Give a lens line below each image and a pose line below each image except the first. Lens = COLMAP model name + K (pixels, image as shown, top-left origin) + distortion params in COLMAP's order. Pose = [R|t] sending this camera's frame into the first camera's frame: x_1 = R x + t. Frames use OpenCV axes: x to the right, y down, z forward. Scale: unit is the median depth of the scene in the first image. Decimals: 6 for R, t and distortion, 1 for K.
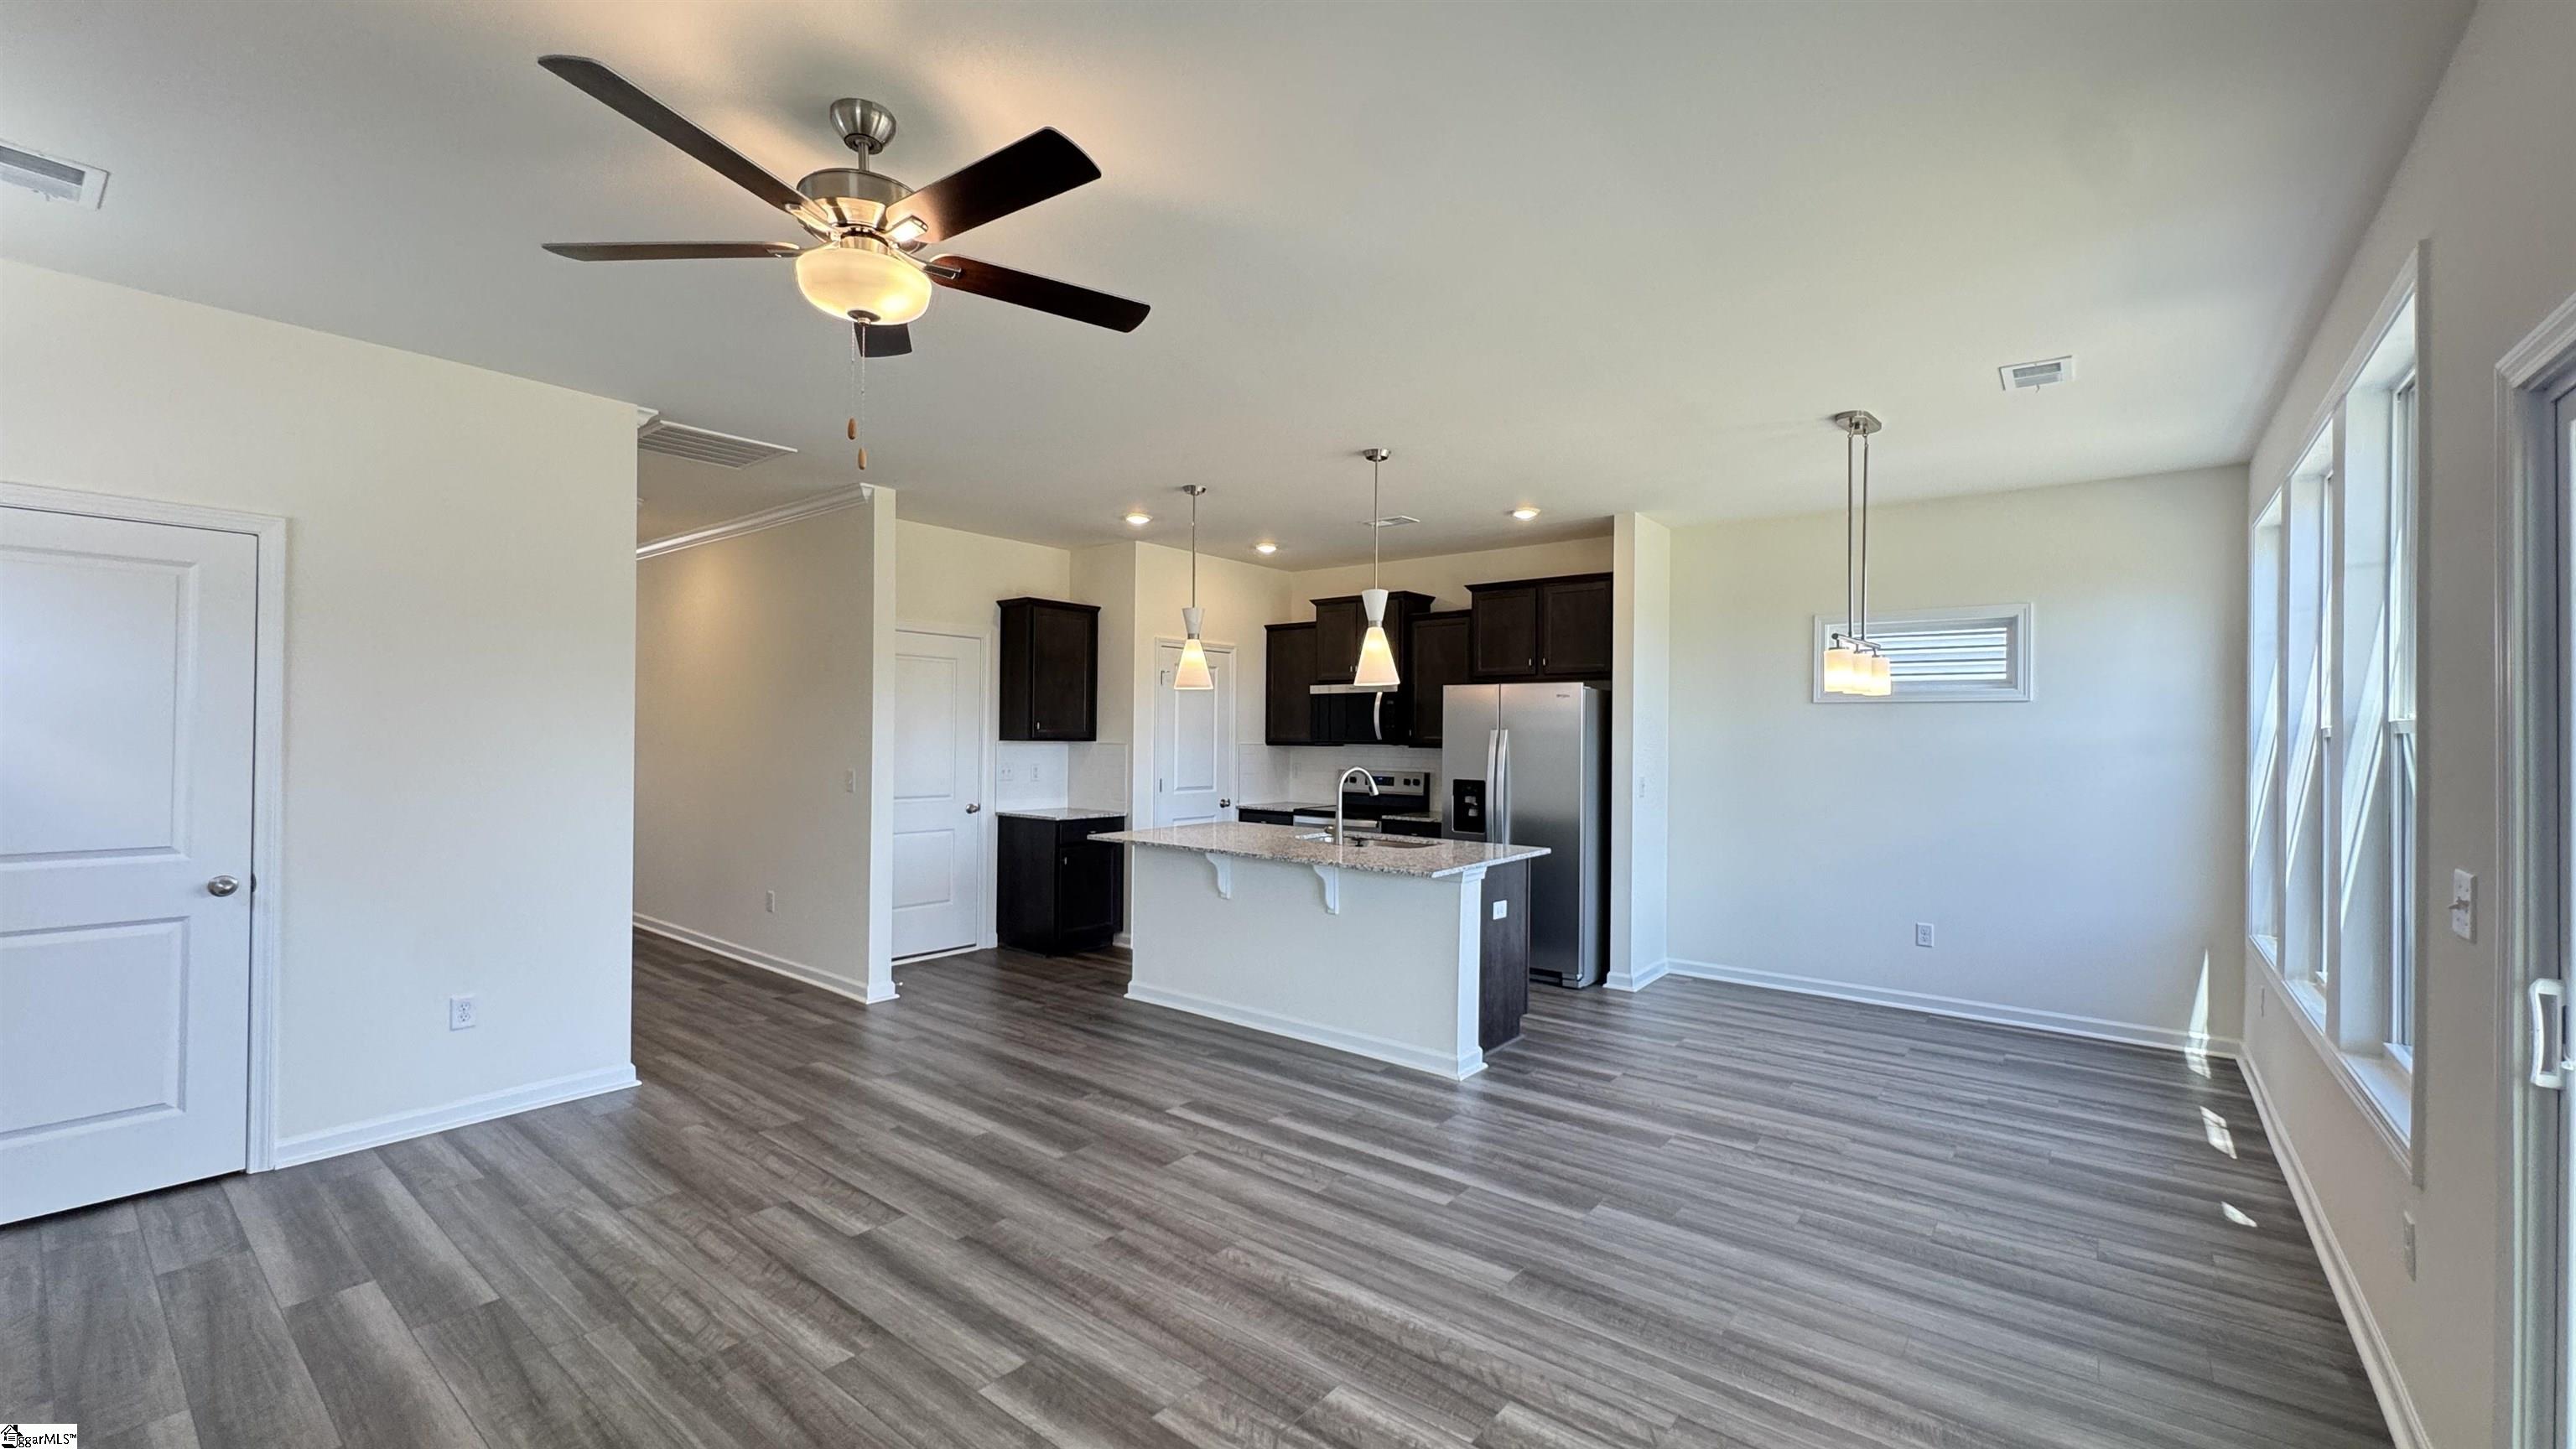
lens RADIAL K [[1025.9, 0, 1288.0], [0, 1025.9, 724.5], [0, 0, 1]] dist [-0.001063, -0.000079]
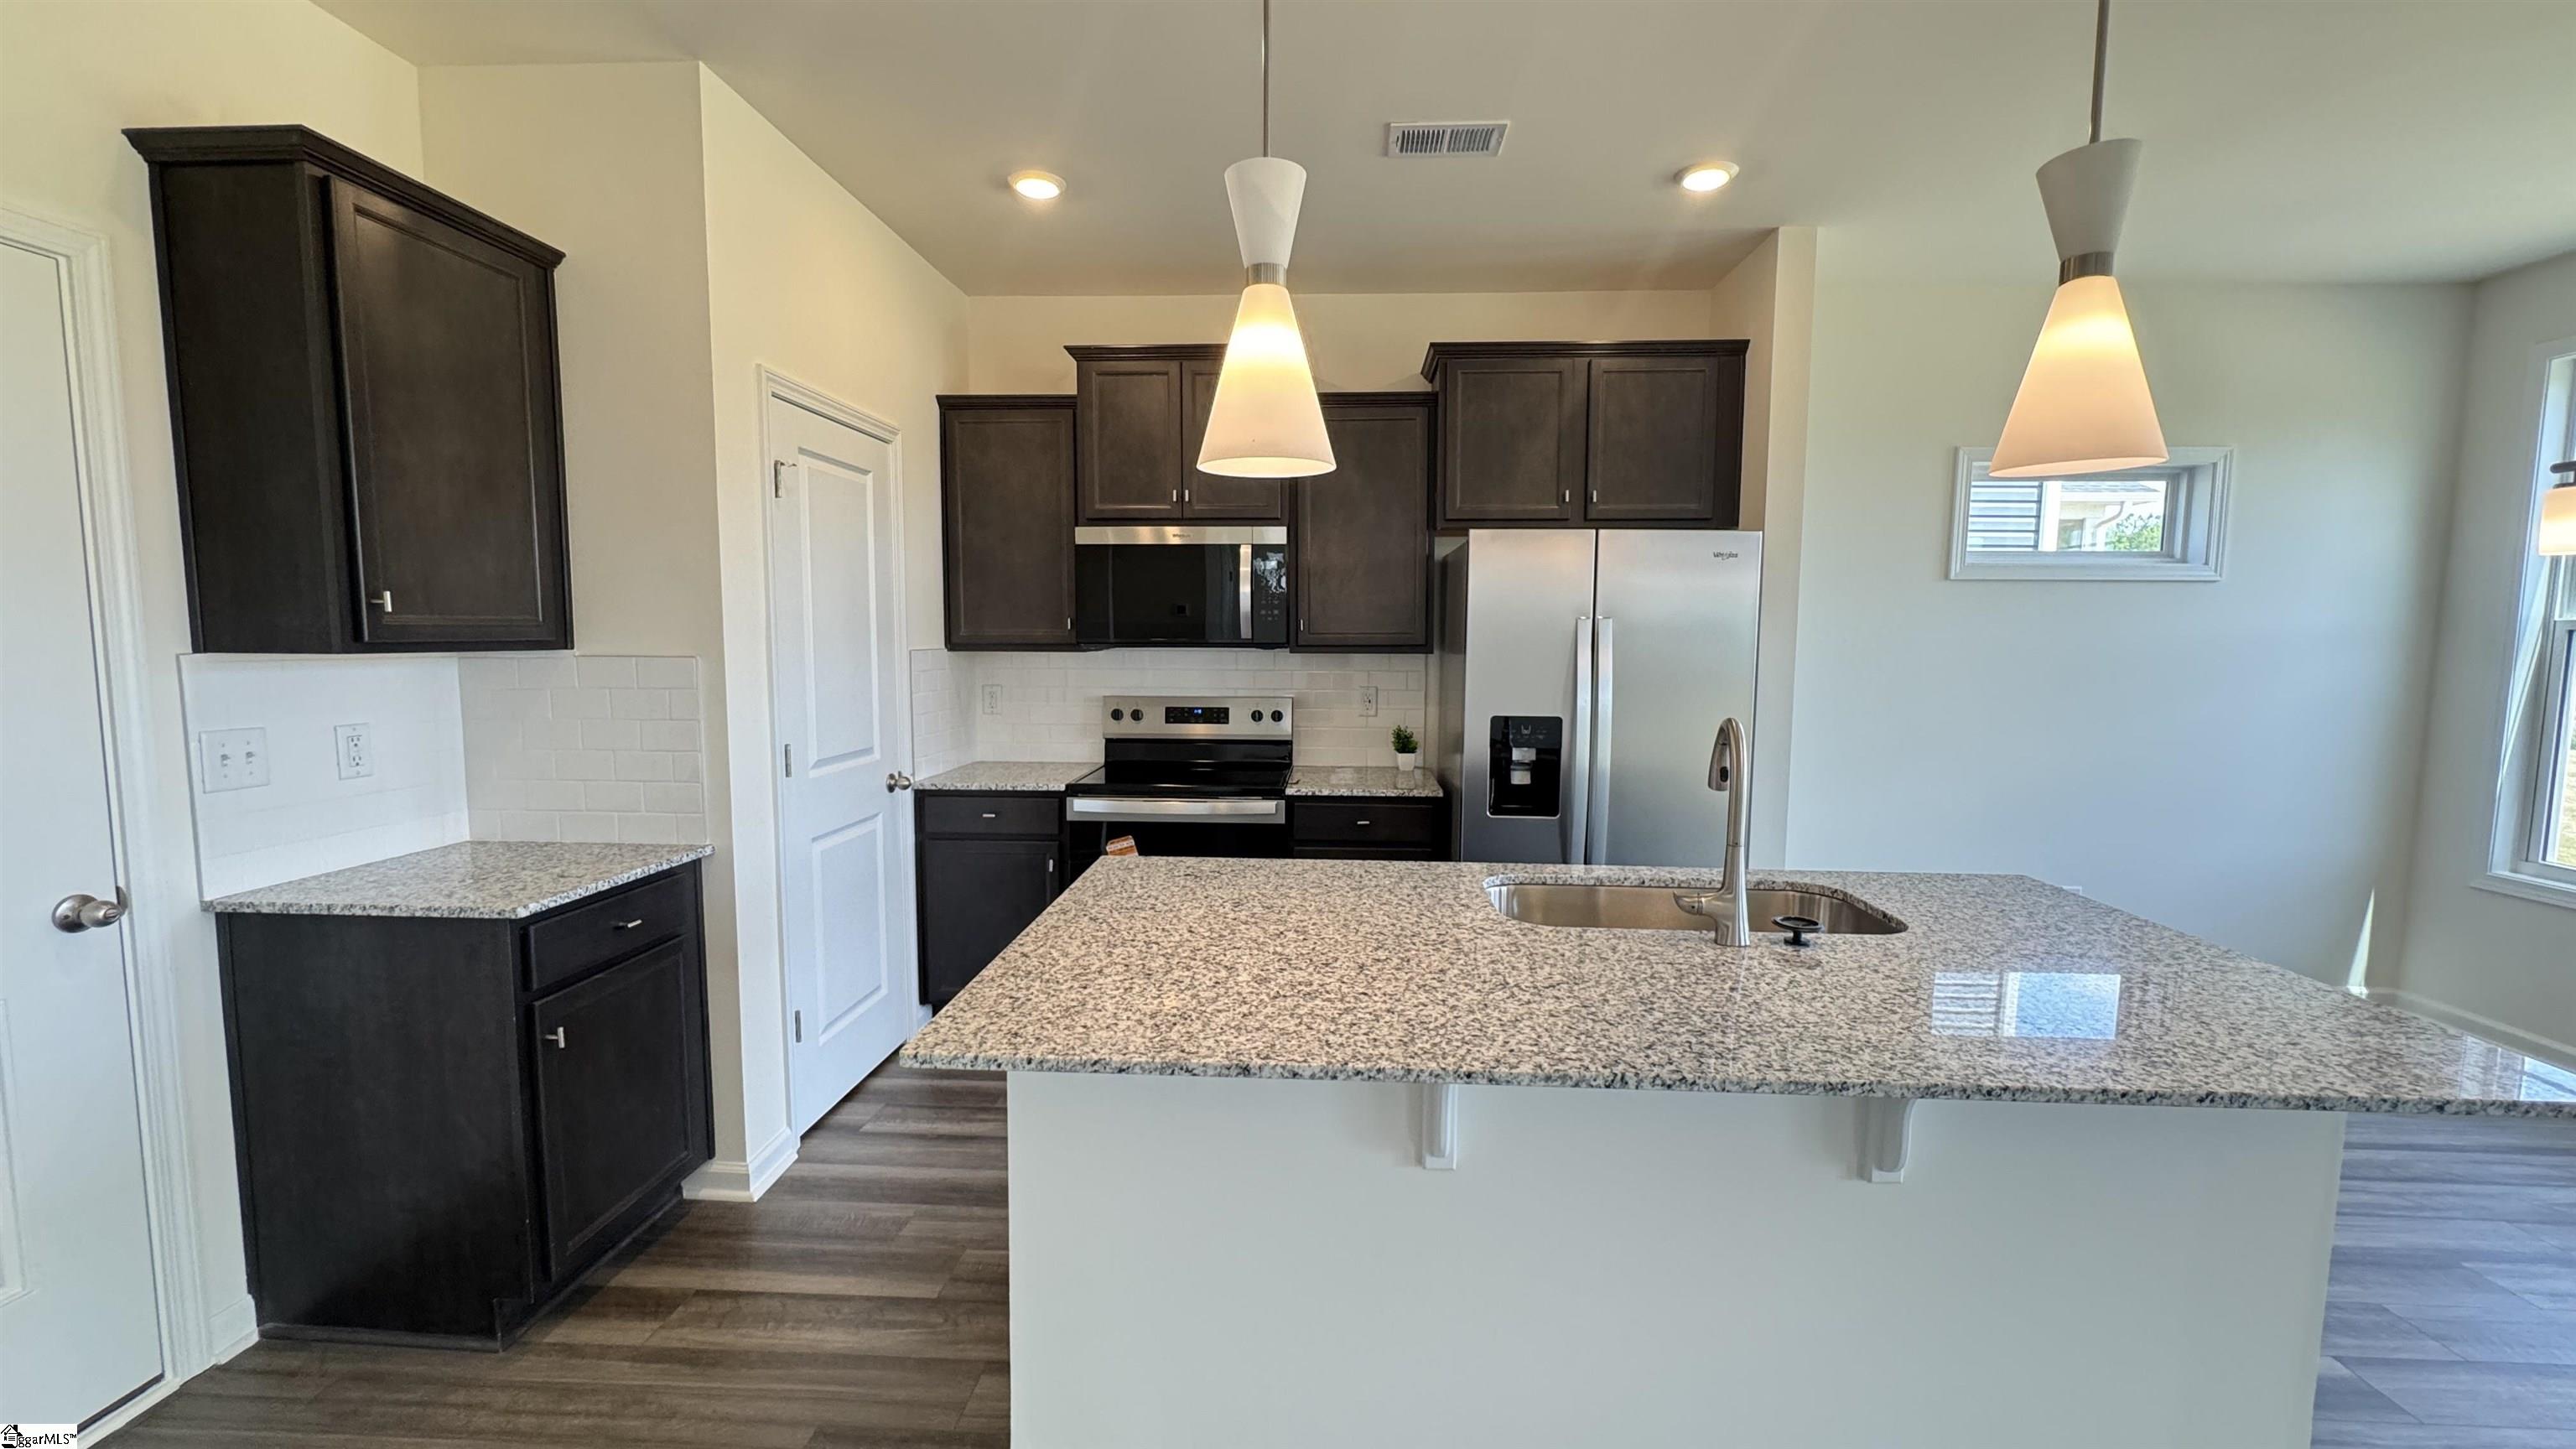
lens RADIAL K [[1031.4, 0, 1288.0], [0, 1031.4, 724.5], [0, 0, 1]] dist [0.001481, -0.000013]
pose [[0.809999, -0.057074, 0.583647, -0.199921], [-0.005255, 0.994506, 0.104545, 0.003728], [-0.586408, -0.087748, 0.805249, 0.578982]]
